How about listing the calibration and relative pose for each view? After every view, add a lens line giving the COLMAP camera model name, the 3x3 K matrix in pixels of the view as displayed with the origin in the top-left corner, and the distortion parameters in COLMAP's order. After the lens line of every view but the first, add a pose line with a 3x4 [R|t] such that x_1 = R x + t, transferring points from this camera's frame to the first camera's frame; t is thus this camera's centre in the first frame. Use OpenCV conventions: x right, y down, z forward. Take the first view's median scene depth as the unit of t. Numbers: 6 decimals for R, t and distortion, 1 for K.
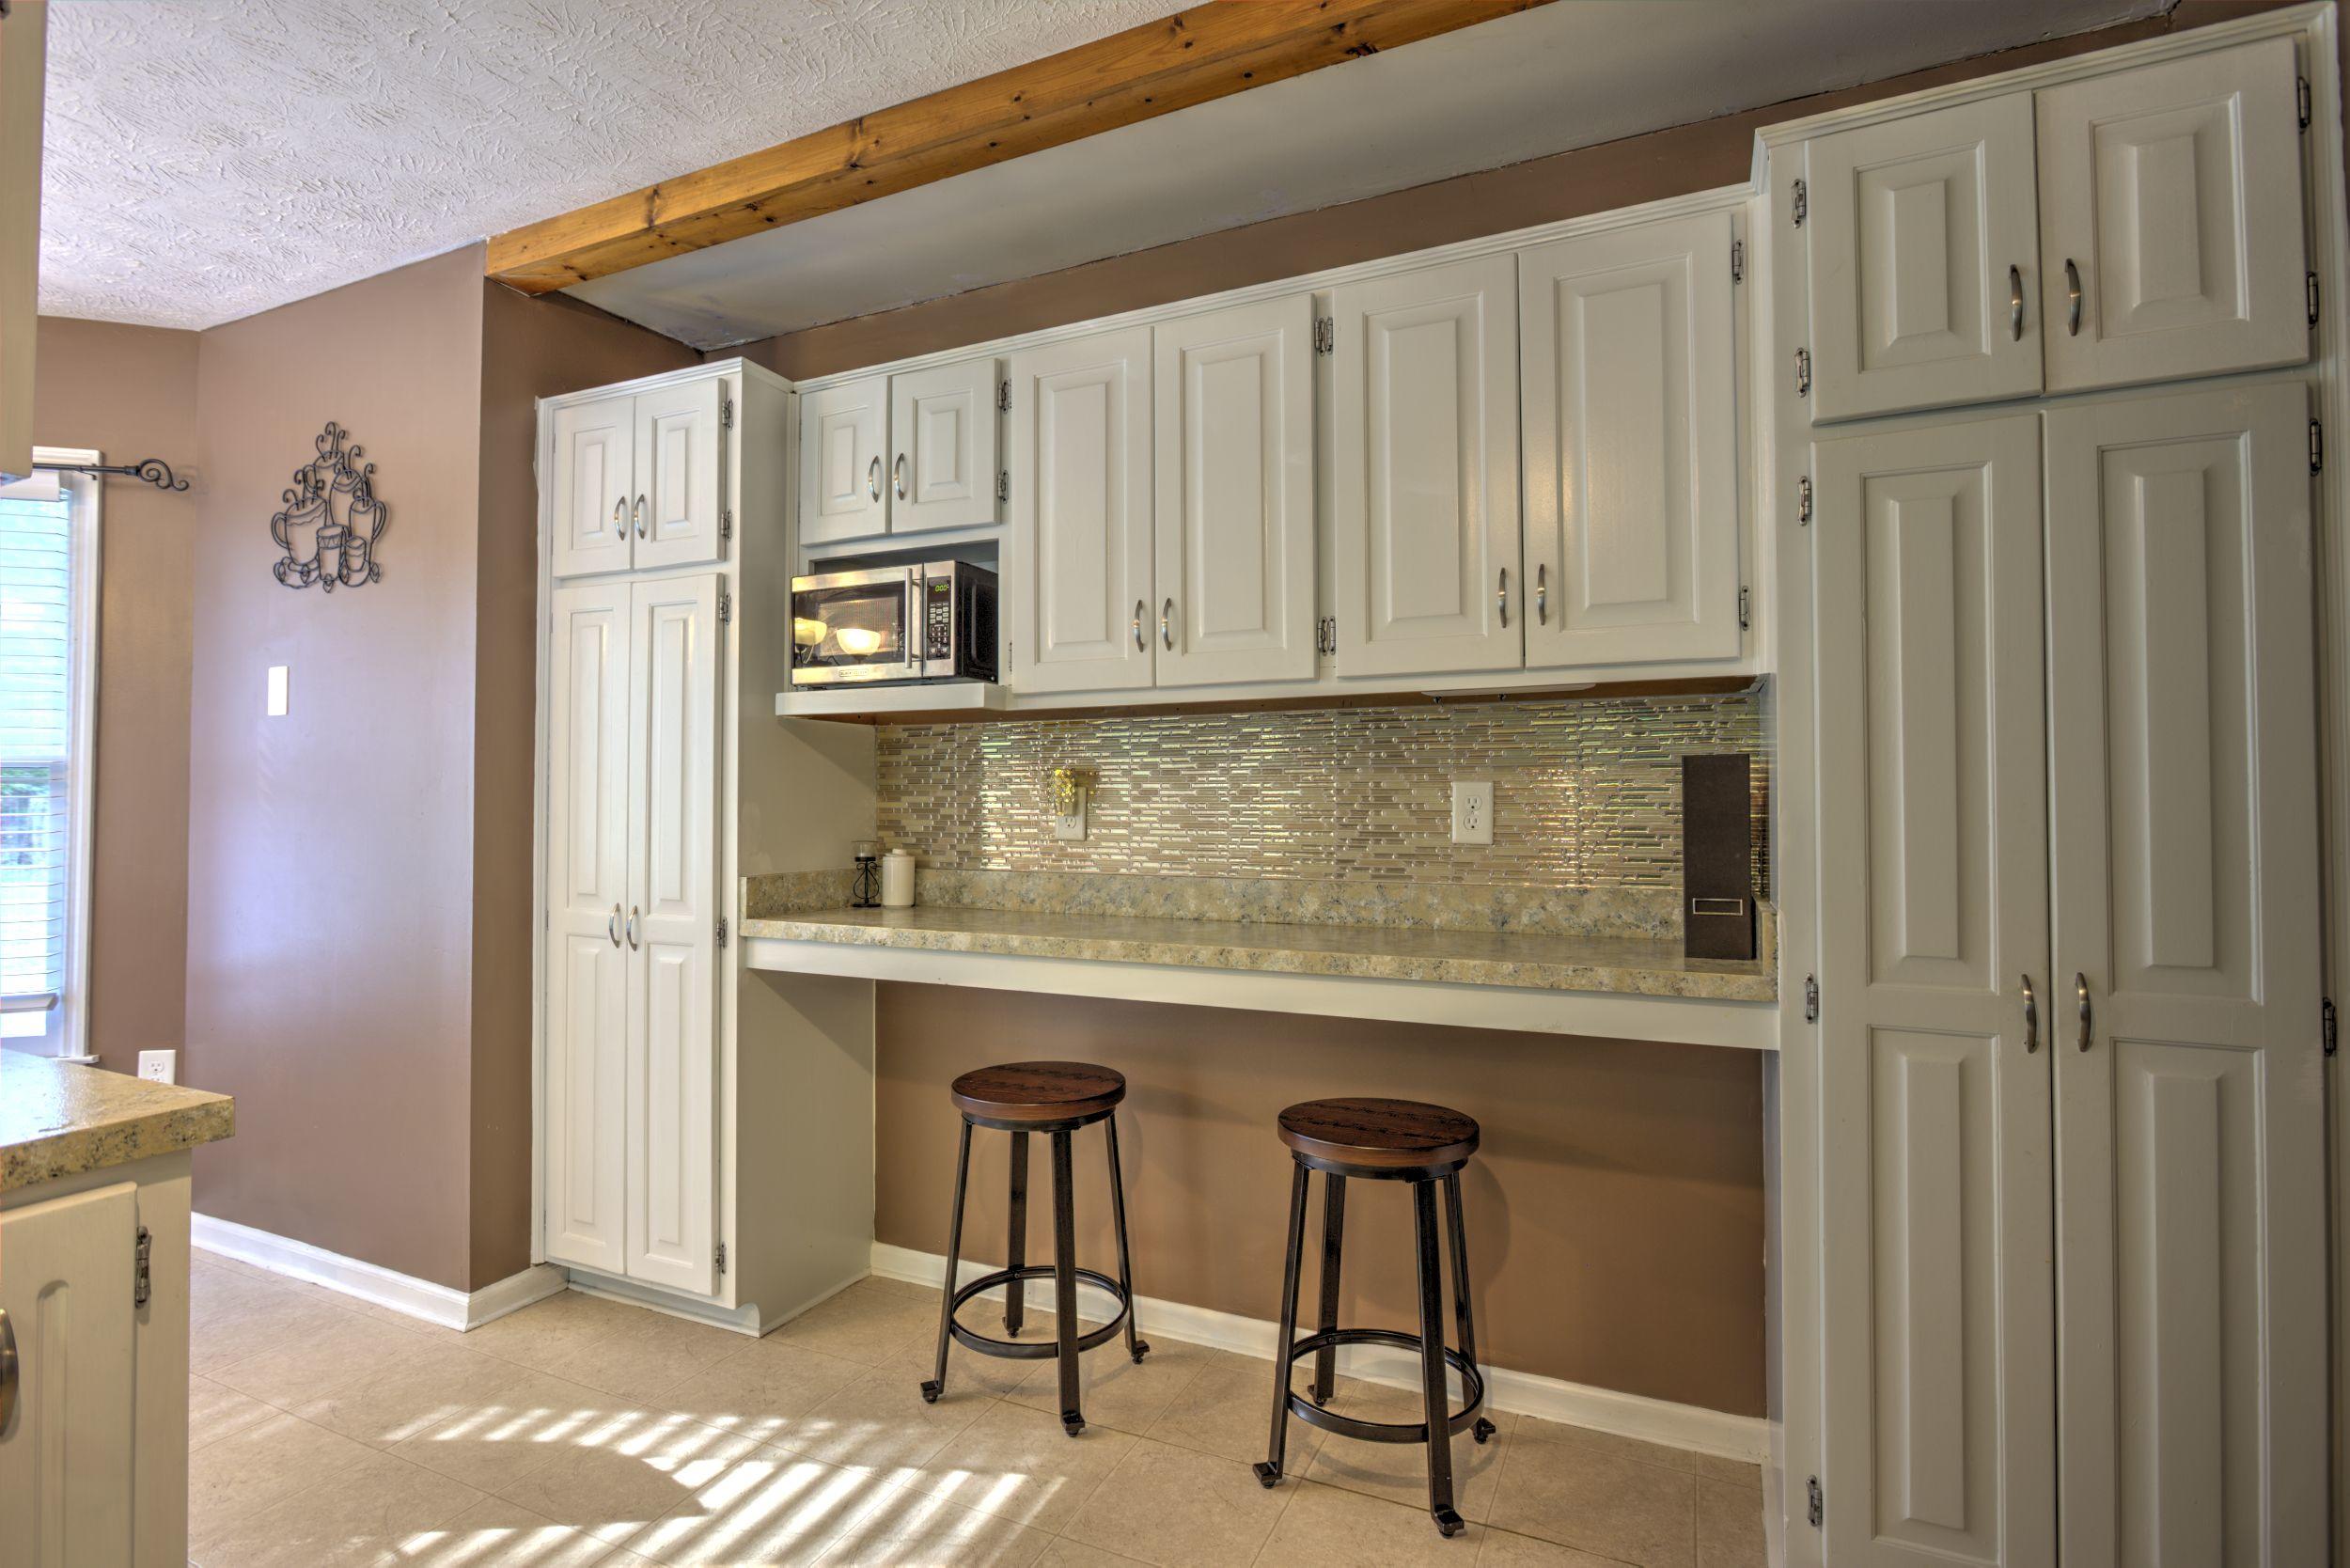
lens RADIAL K [[1112.5, 0, 1165.8], [0, 1112.5, 783.2], [0, 0, 1]] dist [-0.012831, 0.003149]
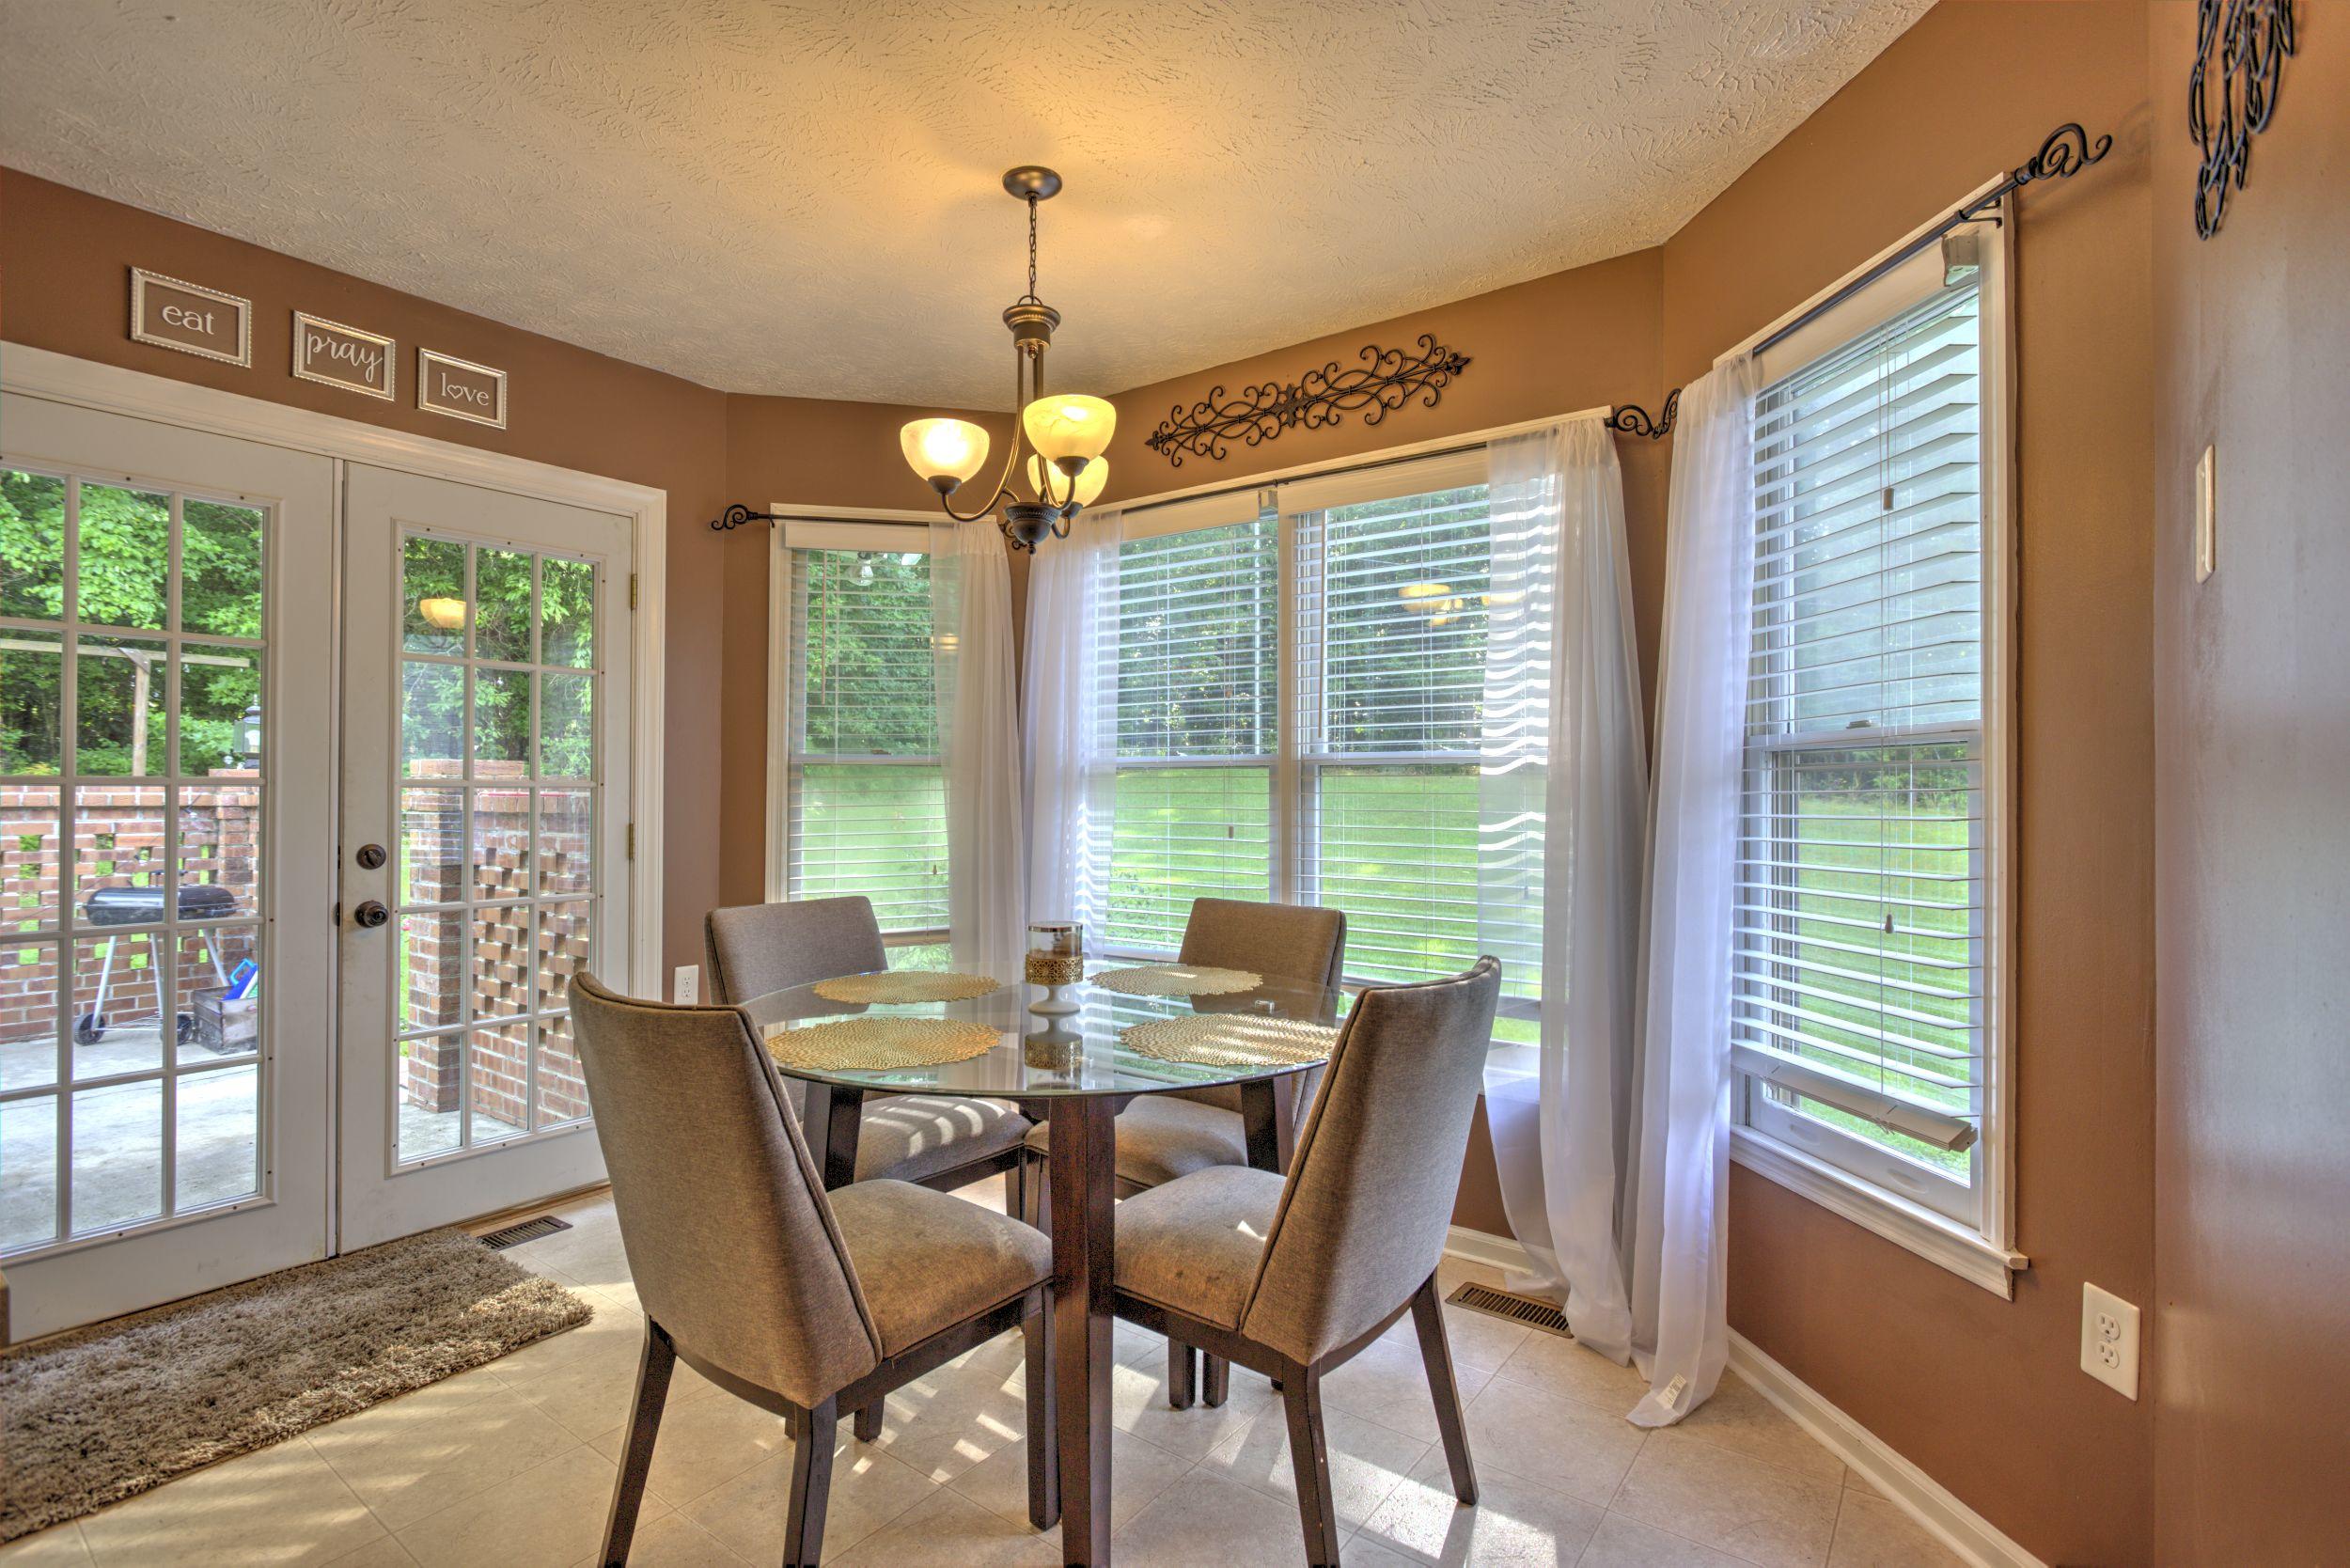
lens RADIAL K [[1112.5, 0, 1158.2], [0, 1112.5, 782.7], [0, 0, 1]] dist [-0.012831, 0.003149]
pose [[-0.218497, -0.008438, -0.975801, -0.368425], [0.014768, 0.999820, -0.011952, 0.010612], [0.975726, -0.017022, -0.218333, 0.776406]]
